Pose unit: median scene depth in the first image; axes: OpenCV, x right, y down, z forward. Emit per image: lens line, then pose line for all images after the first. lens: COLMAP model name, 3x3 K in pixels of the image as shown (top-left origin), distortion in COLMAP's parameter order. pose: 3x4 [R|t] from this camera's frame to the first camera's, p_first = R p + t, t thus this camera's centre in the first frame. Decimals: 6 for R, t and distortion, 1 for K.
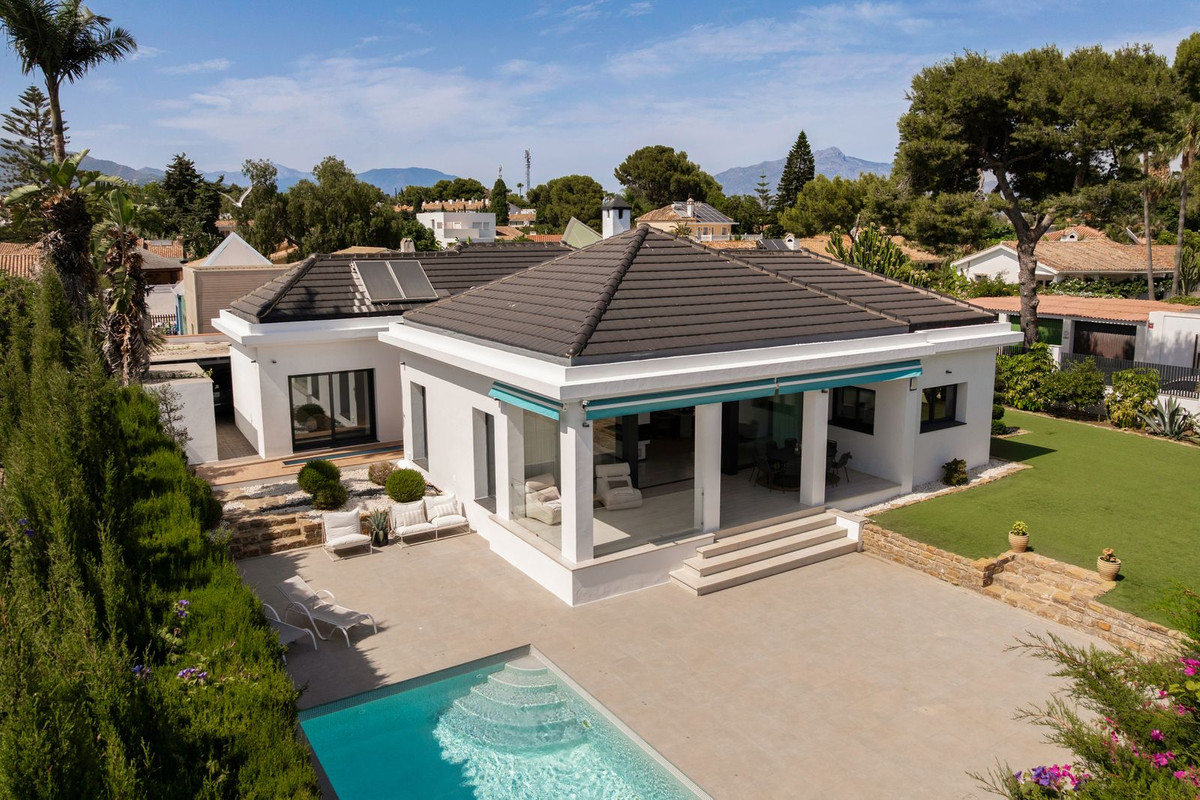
lens RADIAL K [[852.5, 0, 603.6], [0, 852.5, 371.1], [0, 0, 1]] dist [-0.034374, 0.005983]
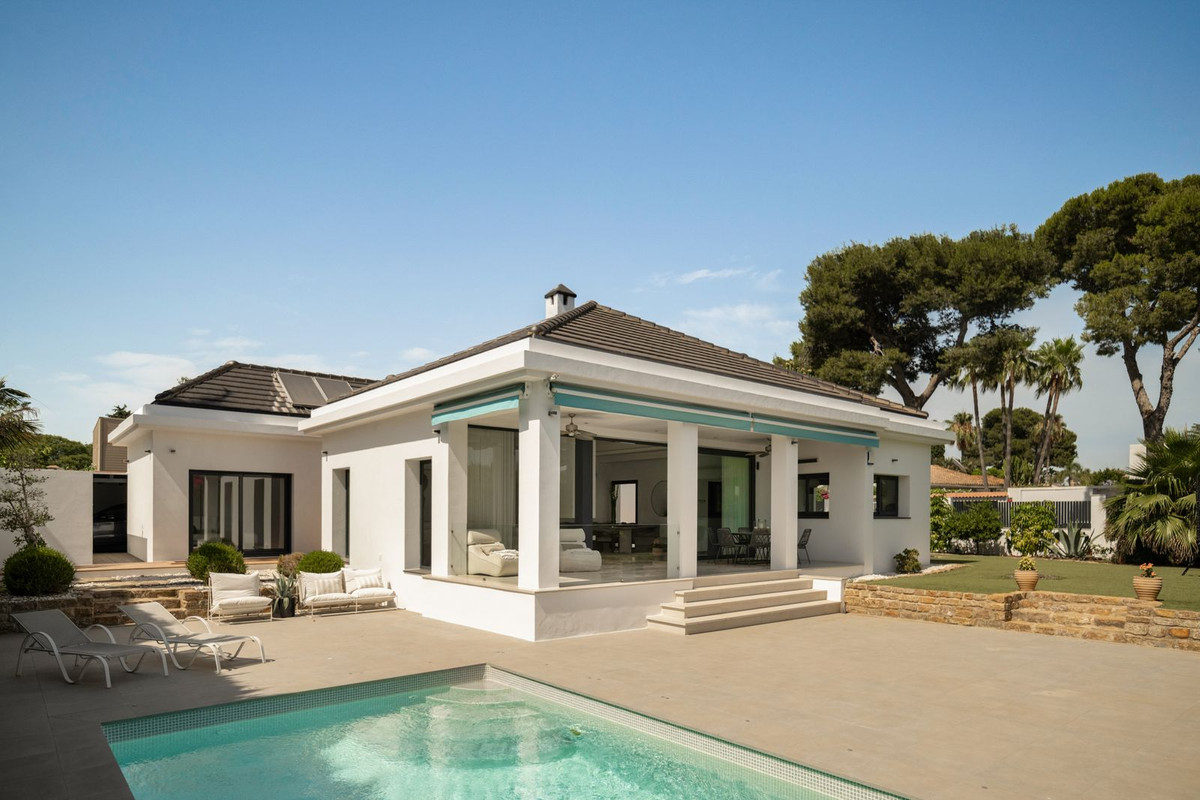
lens RADIAL K [[700.7, 0, 602.7], [0, 700.7, 524.1], [0, 0, 1]] dist [0.005716, 0.001290]
pose [[0.990568, 0.008501, 0.136756, -0.049197], [0.012125, 0.988720, -0.149283, 0.207790], [-0.136483, 0.149533, 0.979292, 0.266451]]
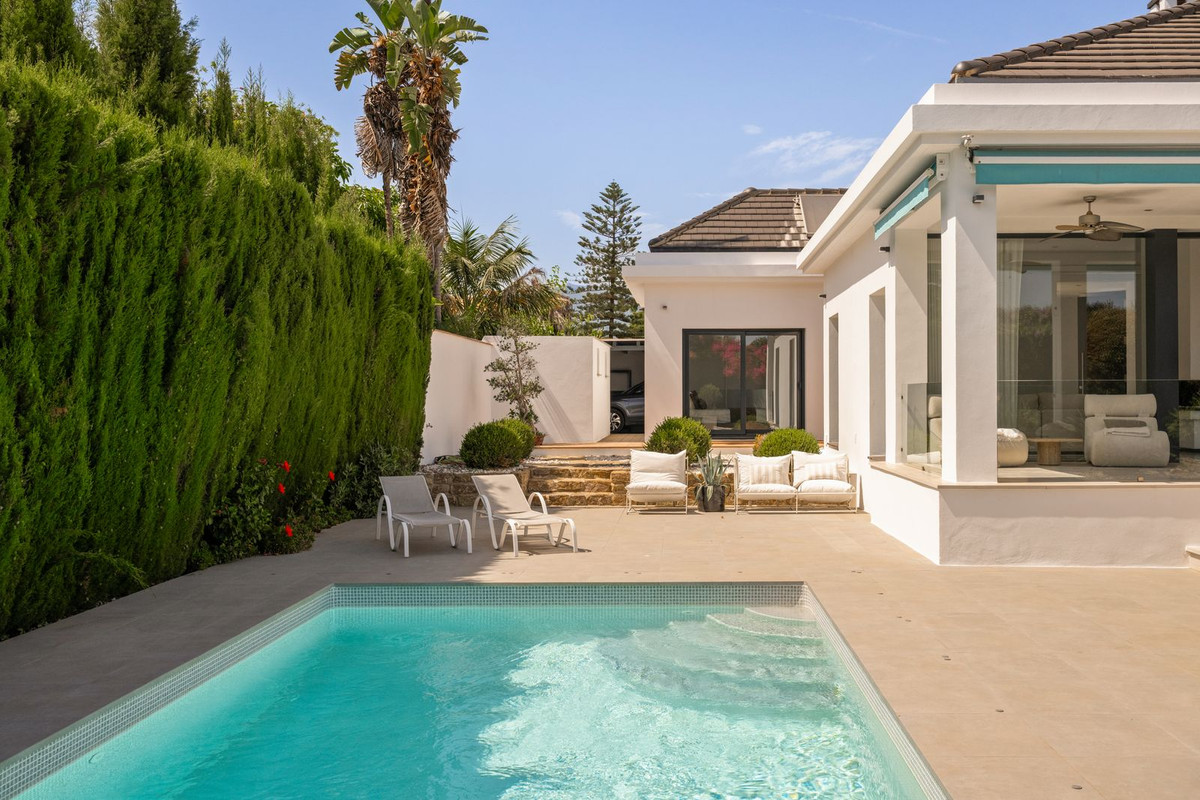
lens RADIAL K [[1055.1, 0, 692.9], [0, 1055.1, 401.2], [0, 0, 1]] dist [0.005354, 0.003303]
pose [[0.847304, 0.004280, -0.531091, 0.129915], [-0.088223, 0.987209, -0.132794, 0.215474], [0.523730, 0.159371, 0.836844, 0.310922]]
